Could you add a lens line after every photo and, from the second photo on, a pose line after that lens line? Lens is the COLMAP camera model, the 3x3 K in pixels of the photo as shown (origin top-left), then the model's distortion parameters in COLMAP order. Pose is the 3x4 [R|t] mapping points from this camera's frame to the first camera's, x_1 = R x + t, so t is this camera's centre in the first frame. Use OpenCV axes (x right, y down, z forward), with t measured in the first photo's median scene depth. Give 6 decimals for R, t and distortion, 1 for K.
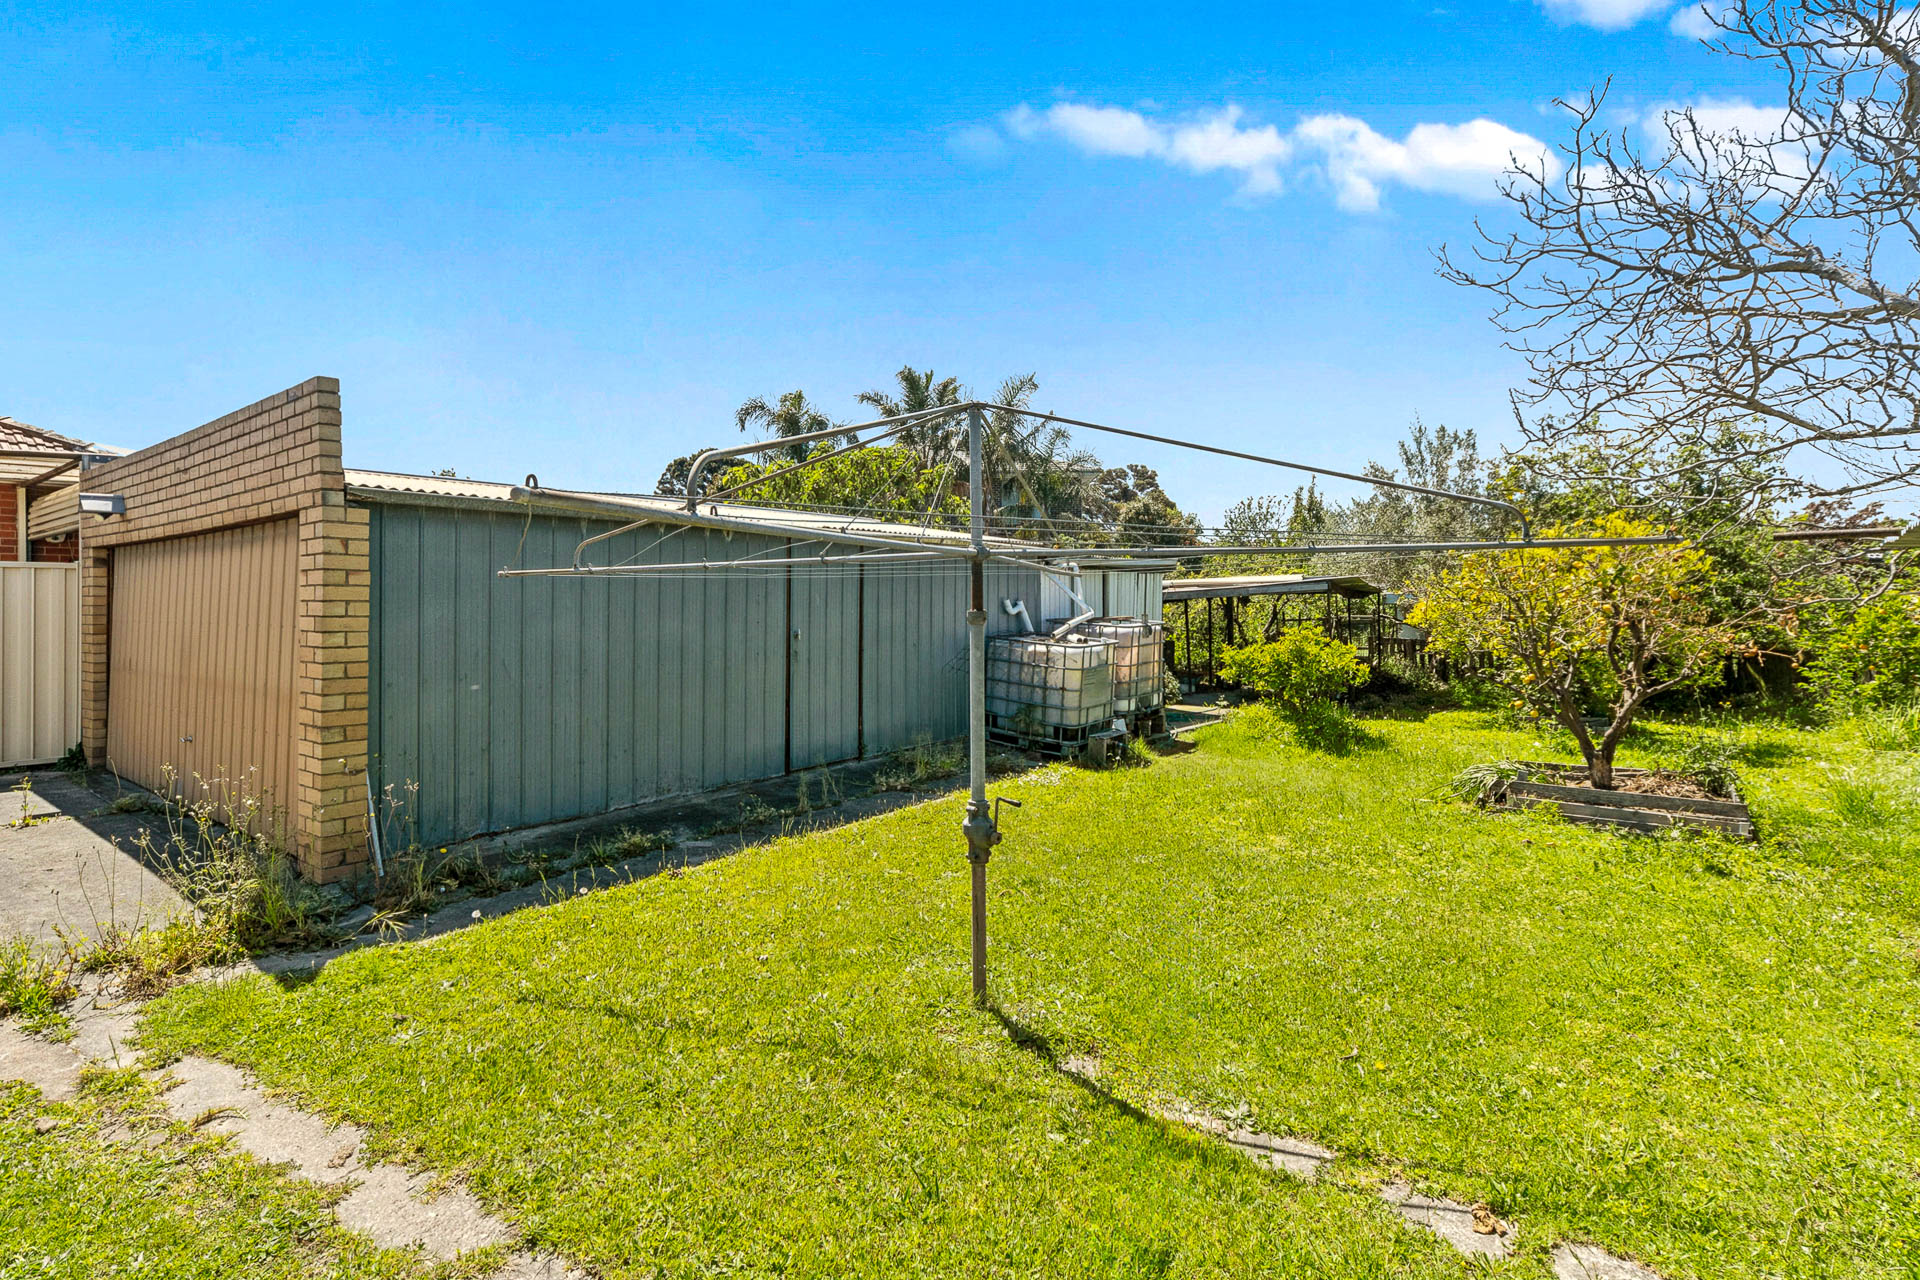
lens RADIAL K [[864.0, 0, 956.1], [0, 864.0, 583.9], [0, 0, 1]] dist [-0.000205, -0.000018]
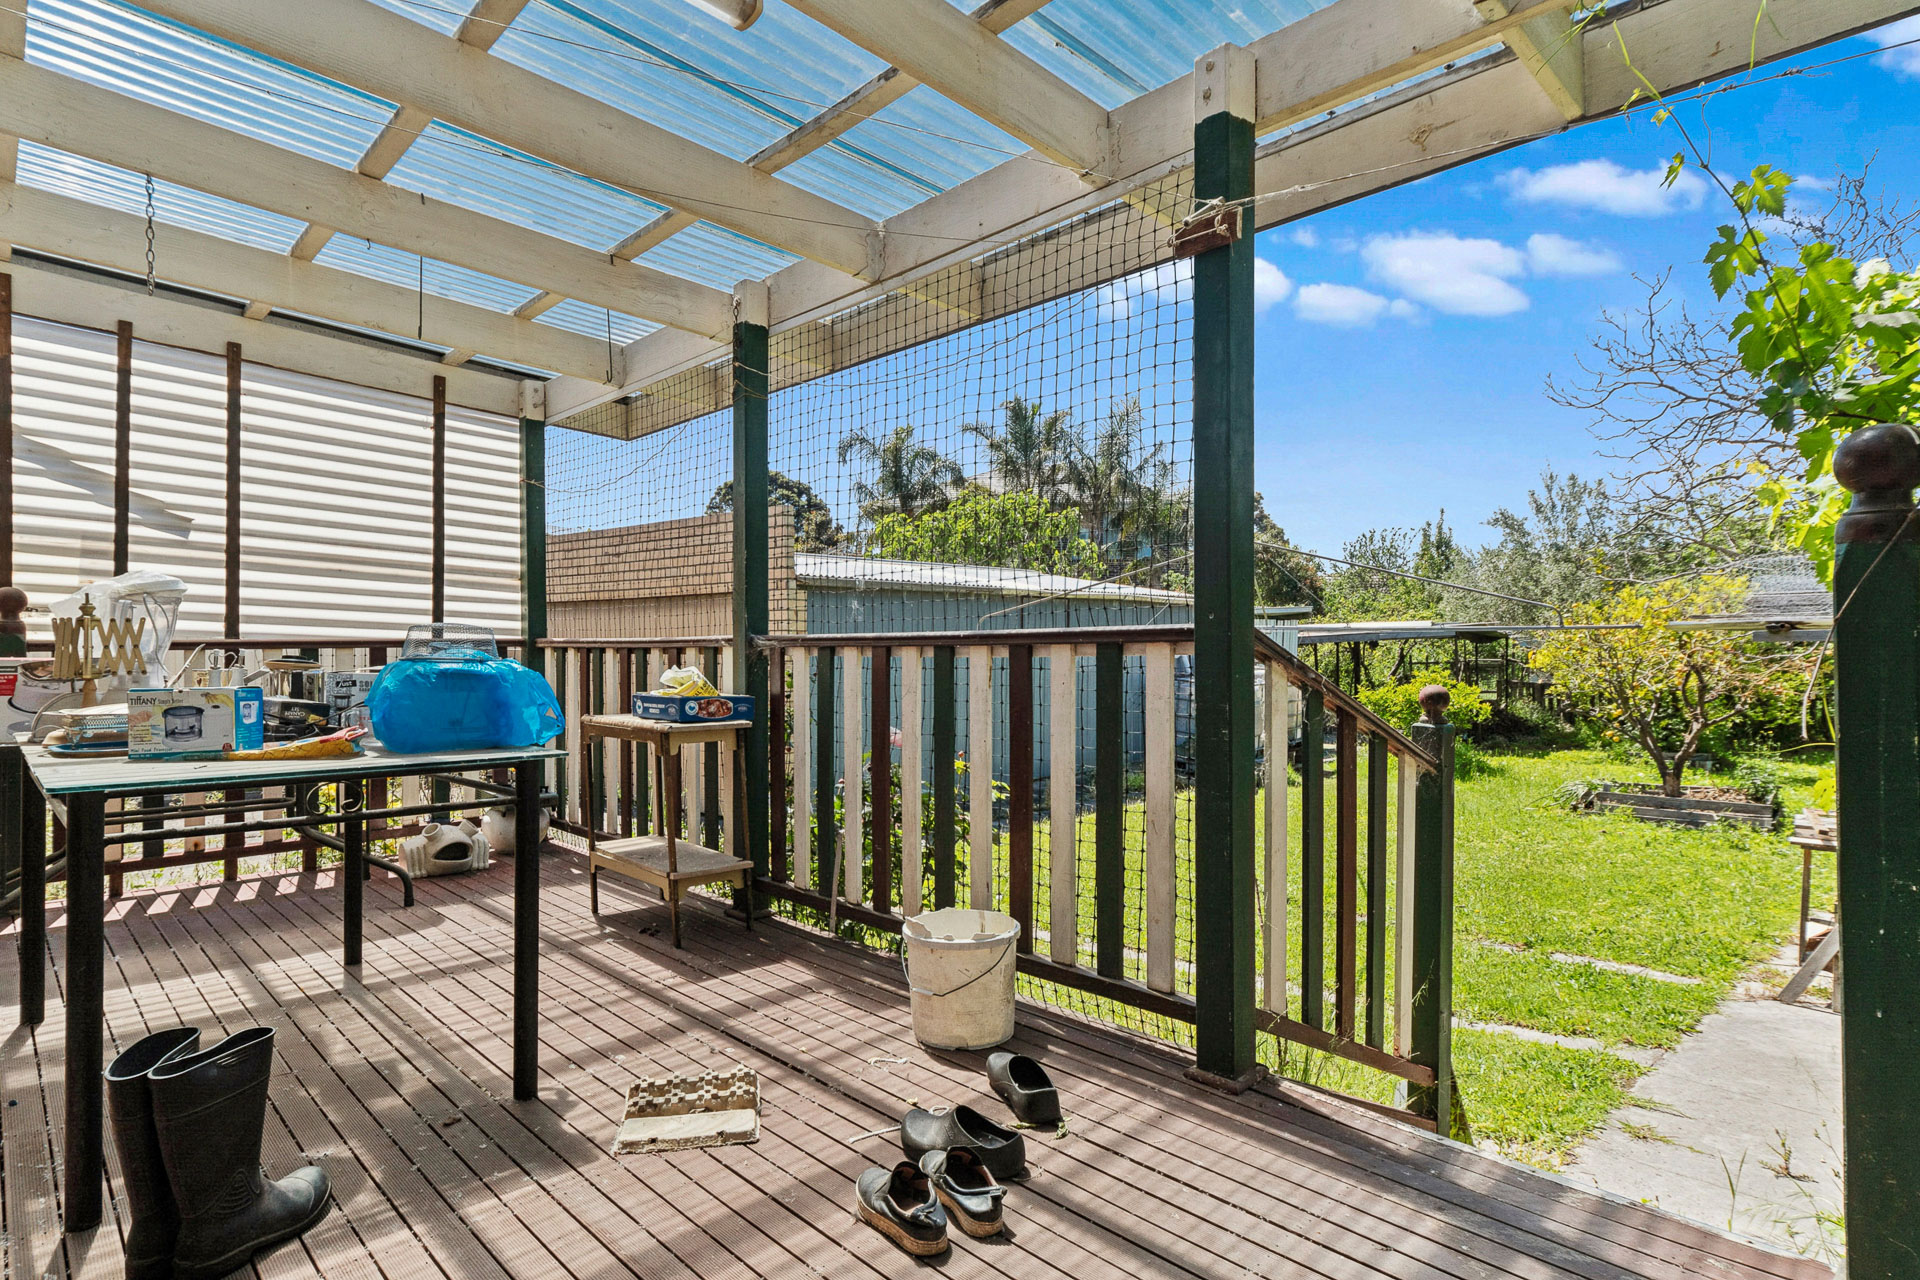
lens RADIAL K [[1009.4, 0, 960.0], [0, 1009.4, 640.0], [0, 0, 1]] dist [0.000830, 0.000285]
pose [[0.998661, 0.003962, -0.051571, -0.100617], [-0.002761, 0.999724, 0.023343, -0.013218], [0.051649, -0.023169, 0.998396, -0.238727]]
